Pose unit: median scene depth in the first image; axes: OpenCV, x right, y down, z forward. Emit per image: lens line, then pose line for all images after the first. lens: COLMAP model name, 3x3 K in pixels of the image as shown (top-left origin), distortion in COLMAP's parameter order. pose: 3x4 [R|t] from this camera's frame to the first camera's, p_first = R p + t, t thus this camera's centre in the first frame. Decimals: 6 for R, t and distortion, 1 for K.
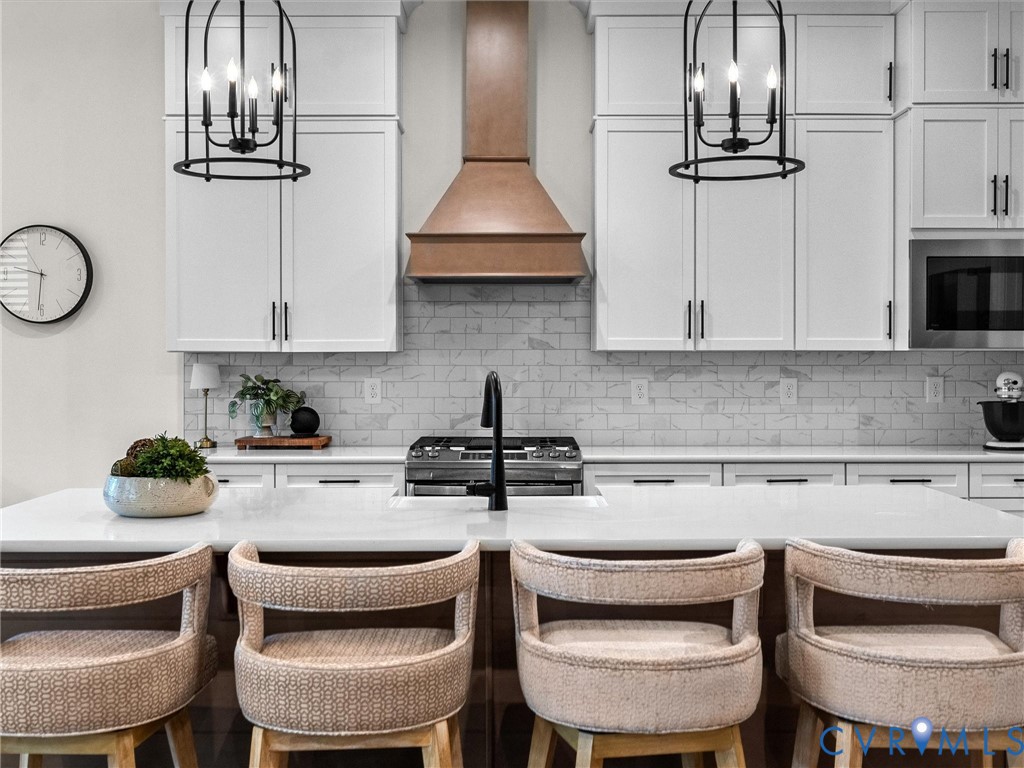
lens RADIAL K [[1178.8, 0, 506.5], [0, 1178.8, 378.9], [0, 0, 1]] dist [-0.029710, 0.000000]
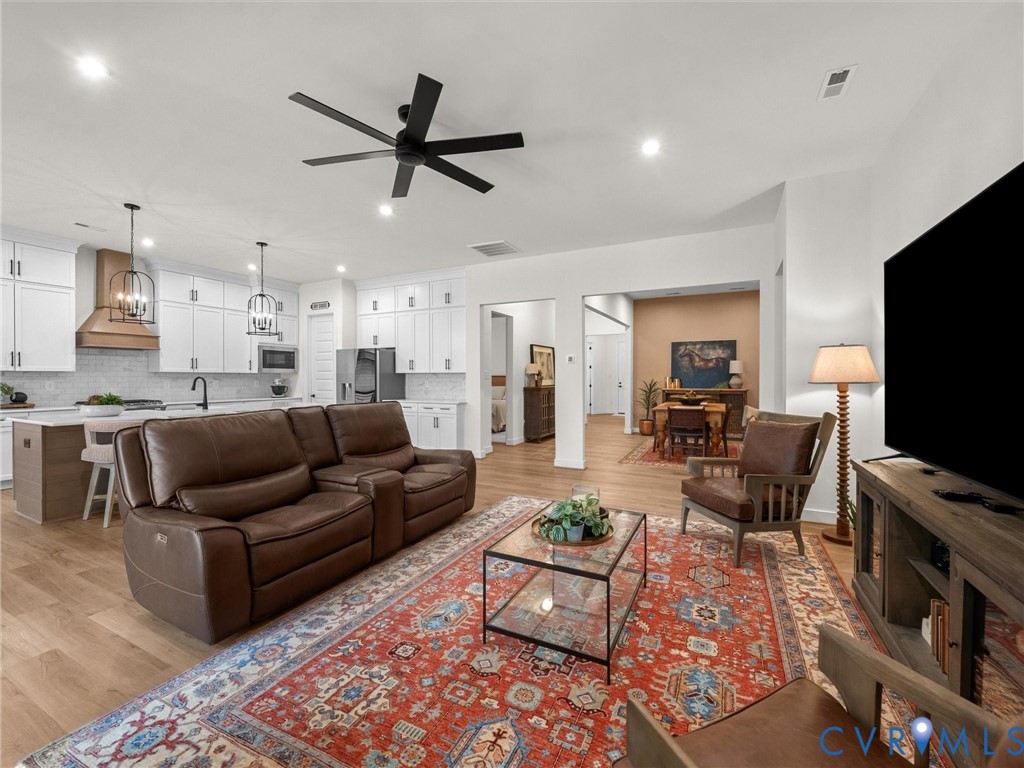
lens RADIAL K [[414.3, 0, 514.2], [0, 414.3, 383.9], [0, 0, 1]] dist [-0.000545, -0.000396]
pose [[0.438822, -0.012415, 0.898488, -0.498420], [0.016082, 0.999853, 0.005962, 0.017132], [-0.898430, 0.011833, 0.438957, -0.370574]]
